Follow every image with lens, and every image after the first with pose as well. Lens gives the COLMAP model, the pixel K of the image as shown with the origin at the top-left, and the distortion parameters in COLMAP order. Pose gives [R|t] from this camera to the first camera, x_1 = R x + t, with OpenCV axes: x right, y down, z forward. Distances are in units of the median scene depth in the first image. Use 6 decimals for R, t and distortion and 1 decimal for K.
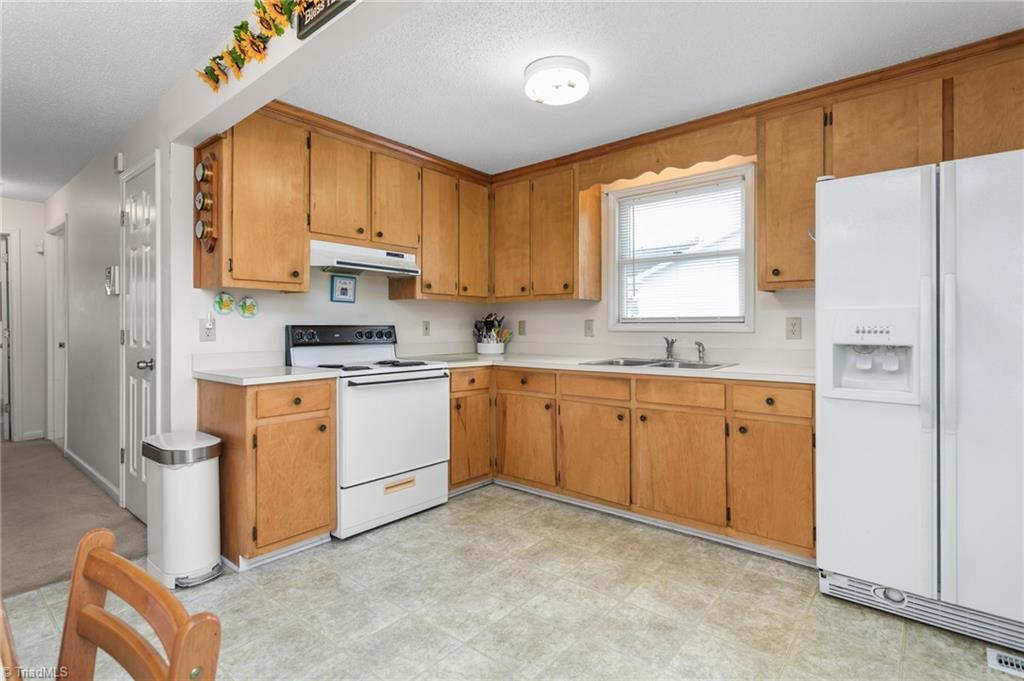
lens RADIAL K [[498.0, 0, 512.4], [0, 498.0, 327.6], [0, 0, 1]] dist [-0.001206, -0.000016]
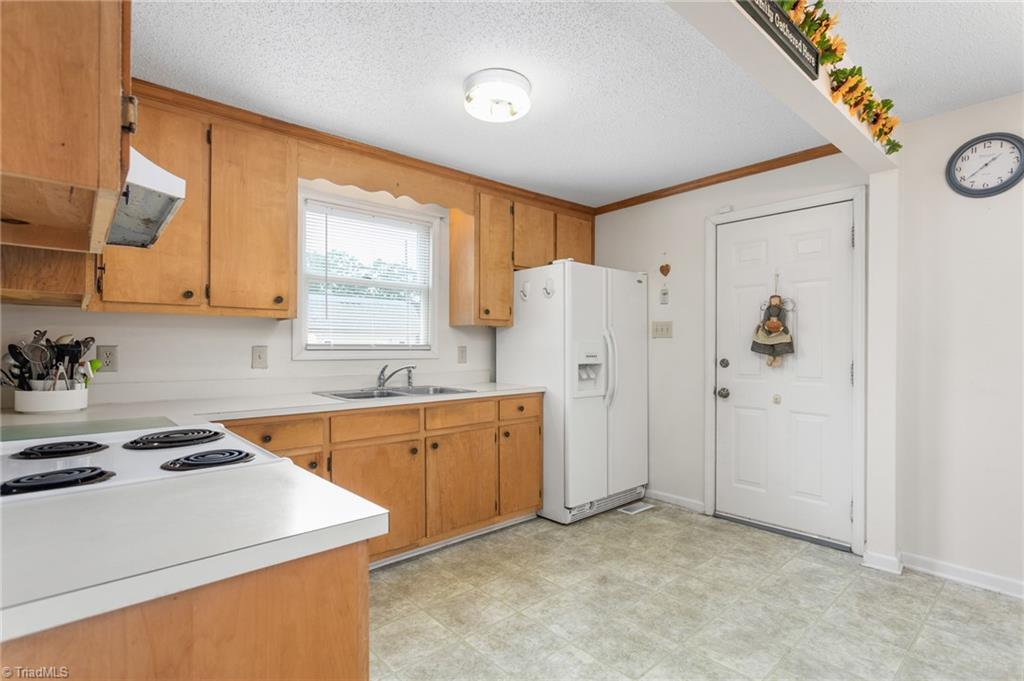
lens RADIAL K [[498.0, 0, 511.5], [0, 498.0, 346.6], [0, 0, 1]] dist [-0.001206, -0.000016]
pose [[0.141111, 0.006745, 0.989971, -0.790314], [0.003832, 0.999966, -0.007360, -0.010856], [-0.989986, 0.004832, 0.141080, 0.787954]]
